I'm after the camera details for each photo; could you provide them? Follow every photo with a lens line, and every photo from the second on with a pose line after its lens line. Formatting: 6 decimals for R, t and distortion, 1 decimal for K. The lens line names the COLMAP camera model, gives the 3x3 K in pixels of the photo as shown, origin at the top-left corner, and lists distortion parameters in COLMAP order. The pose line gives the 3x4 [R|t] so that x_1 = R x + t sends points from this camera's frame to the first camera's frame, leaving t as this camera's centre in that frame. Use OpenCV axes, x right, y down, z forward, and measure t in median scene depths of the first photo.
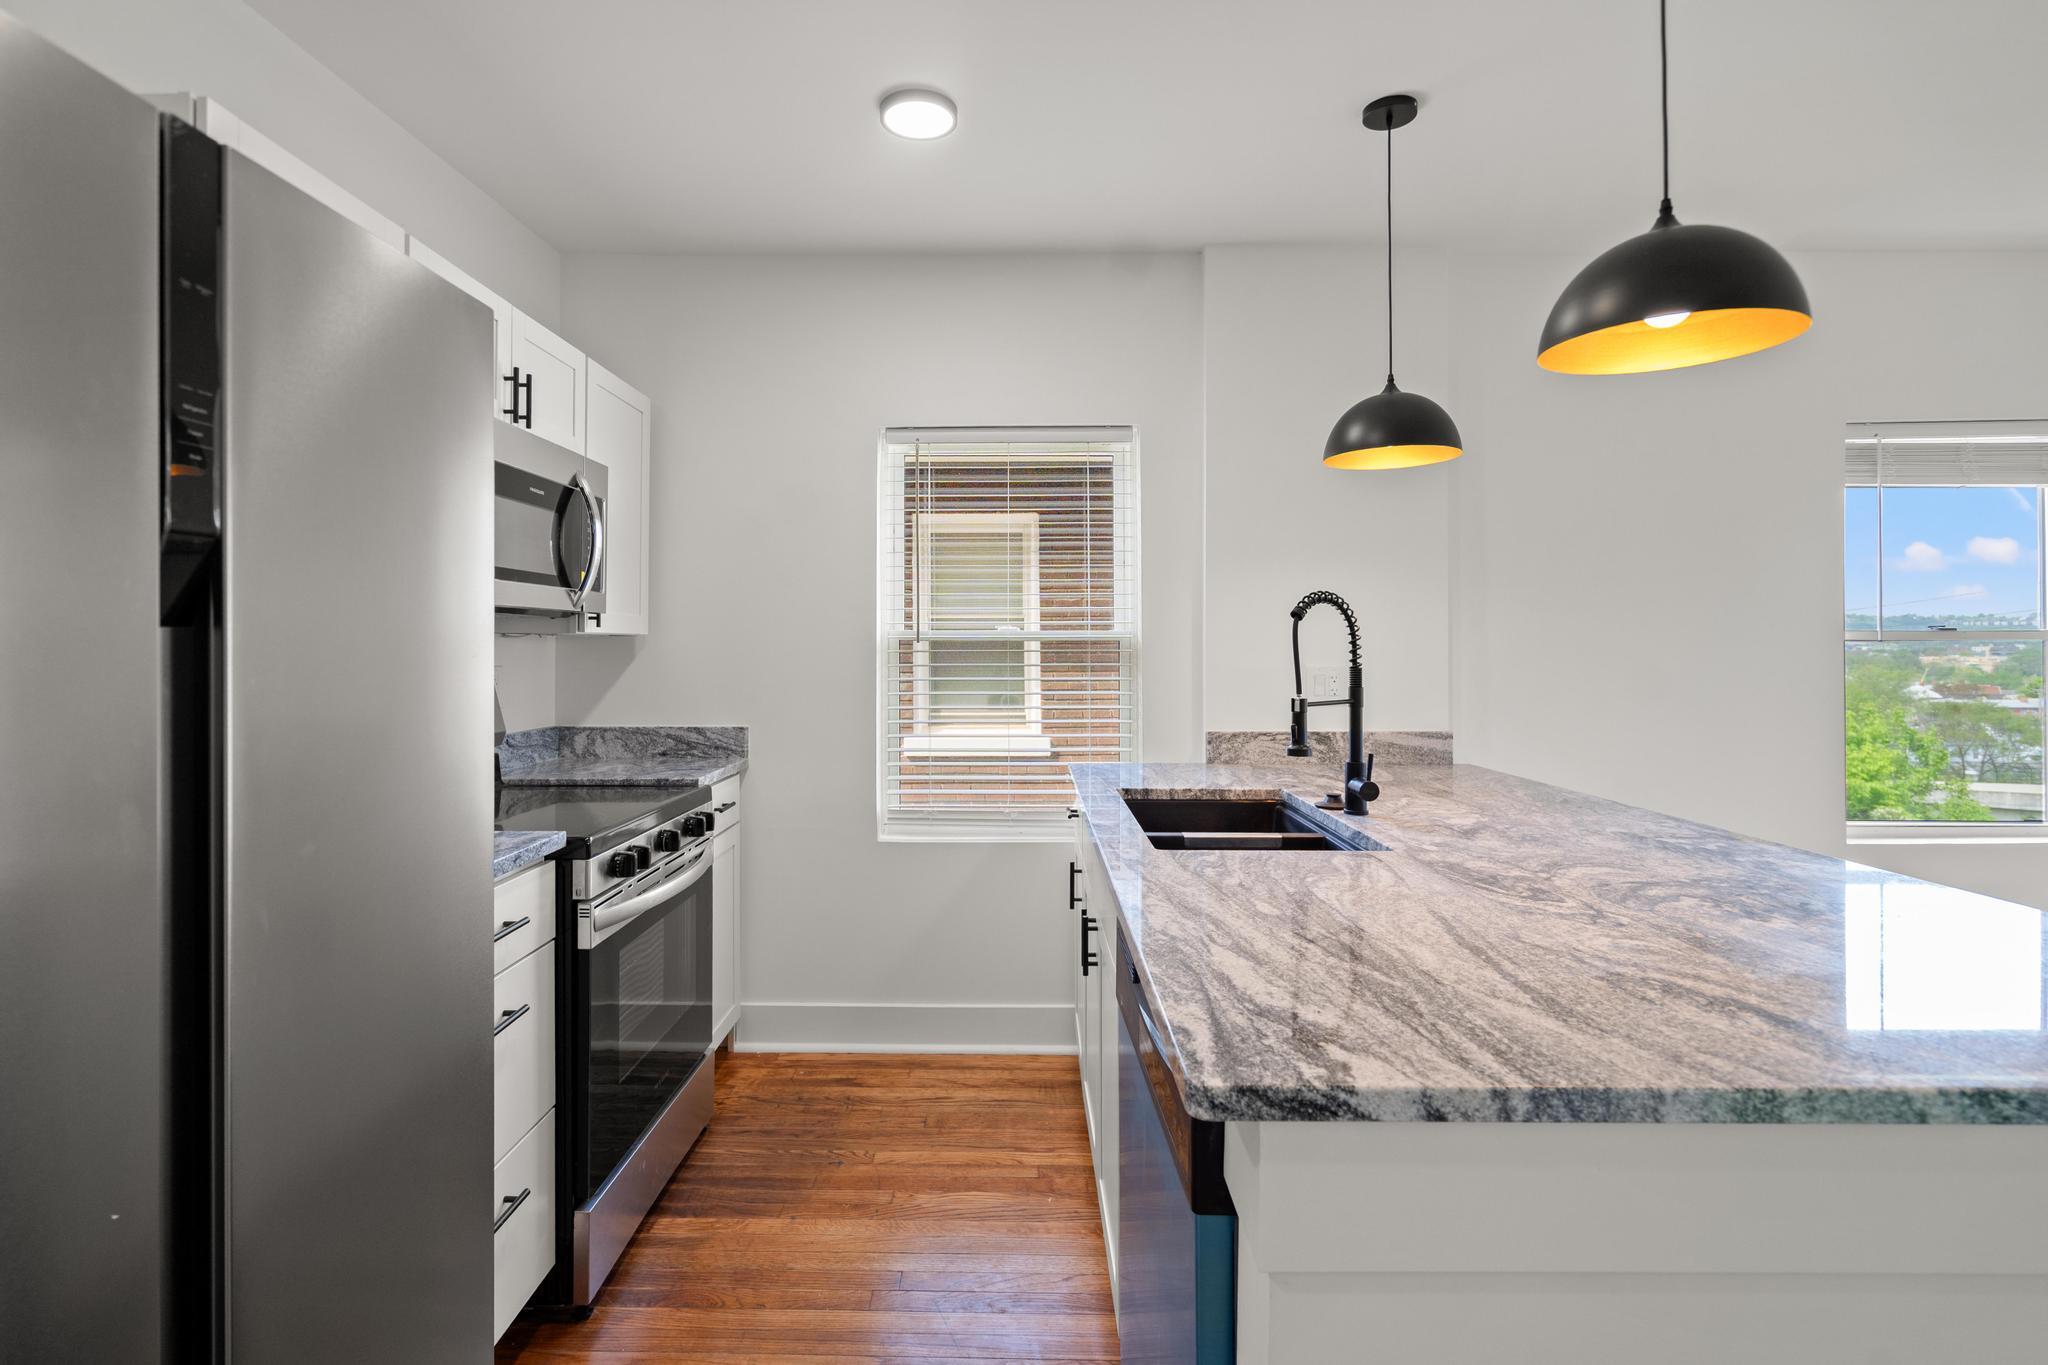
lens RADIAL K [[964.3, 0, 1015.1], [0, 964.3, 677.2], [0, 0, 1]] dist [-0.001402, 0.001085]
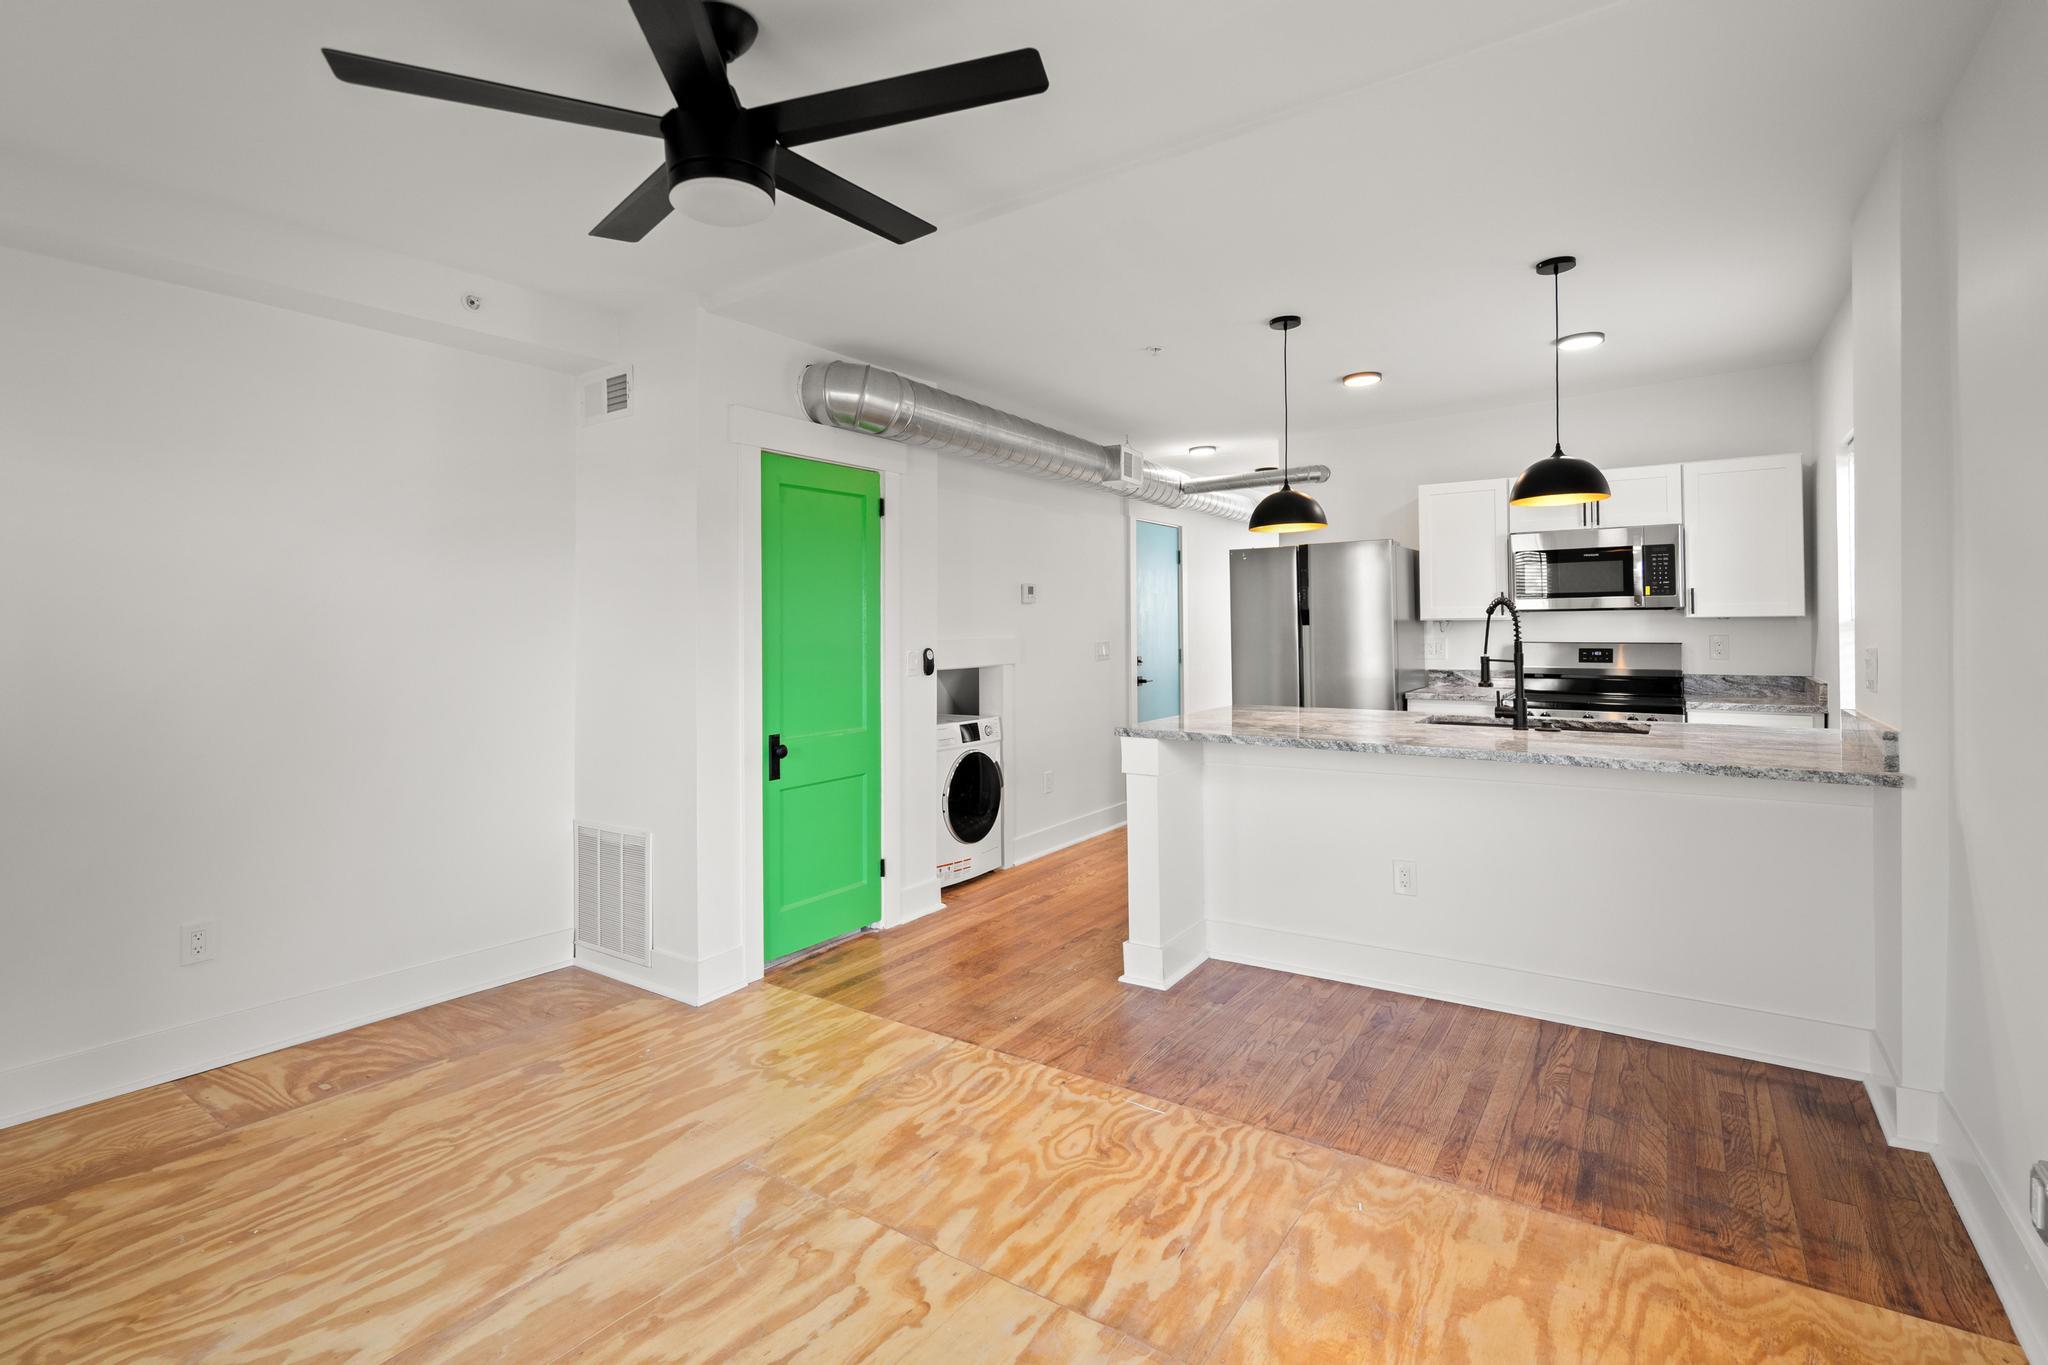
lens RADIAL K [[983.0, 0, 991.9], [0, 983.0, 631.6], [0, 0, 1]] dist [0.000048, 0.001317]
pose [[-0.568300, 0.009878, -0.822762, 1.580658], [-0.015958, 0.999608, 0.023023, -0.035294], [0.822667, 0.026213, -0.567919, 0.855214]]
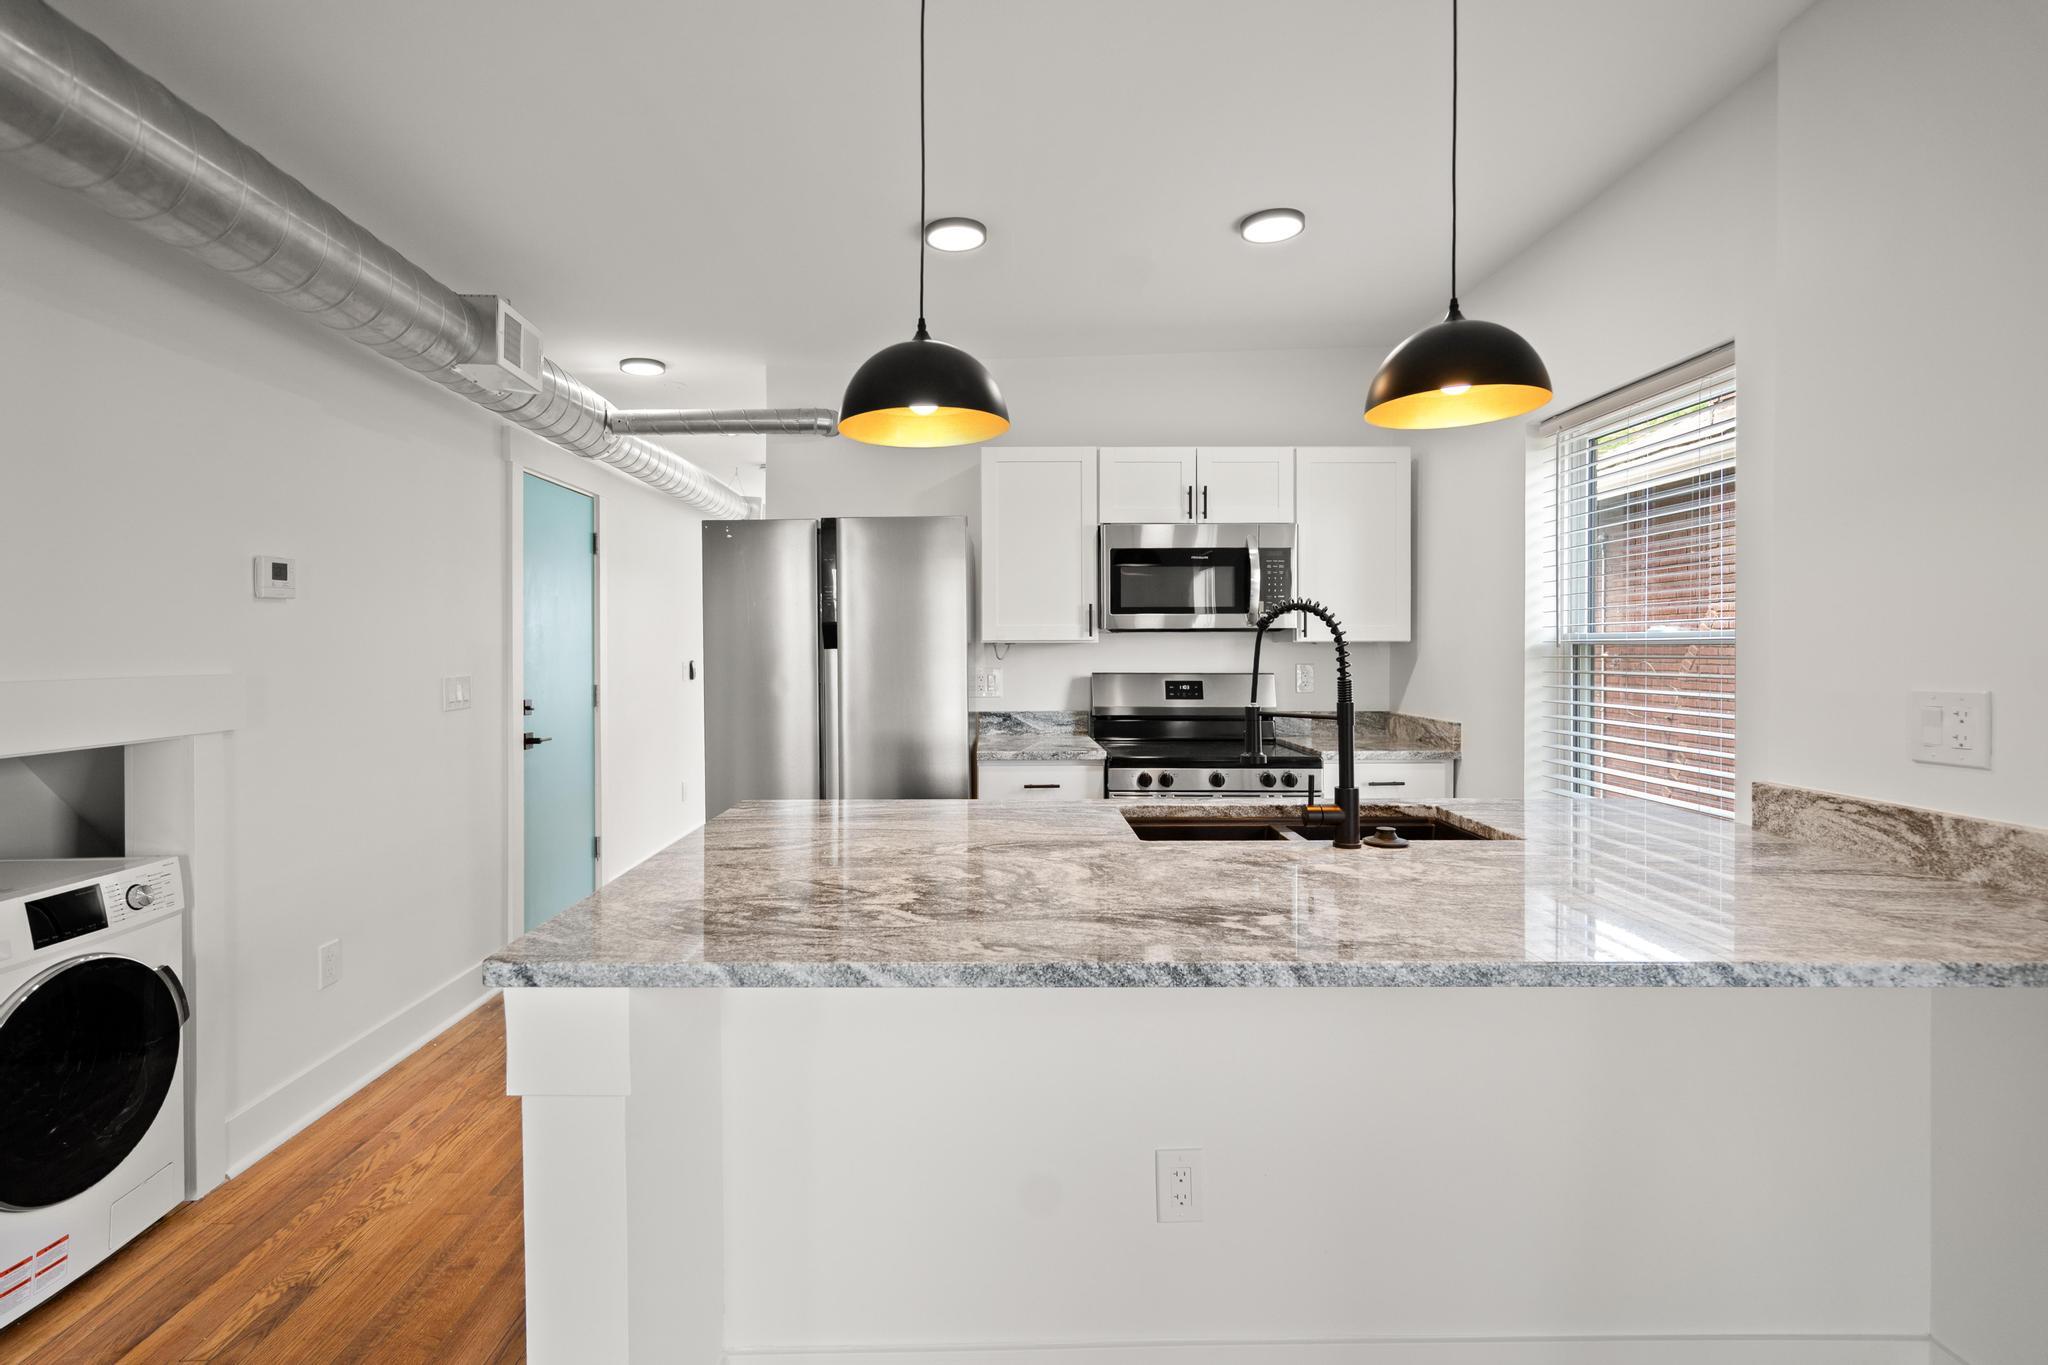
lens RADIAL K [[976.4, 0, 1015.5], [0, 976.4, 652.9], [0, 0, 1]] dist [-0.001854, 0.002229]
pose [[0.021870, 0.005217, -0.999747, 0.857829], [-0.027799, 0.999603, 0.004608, -0.020681], [0.999374, 0.027691, 0.022006, 0.476510]]
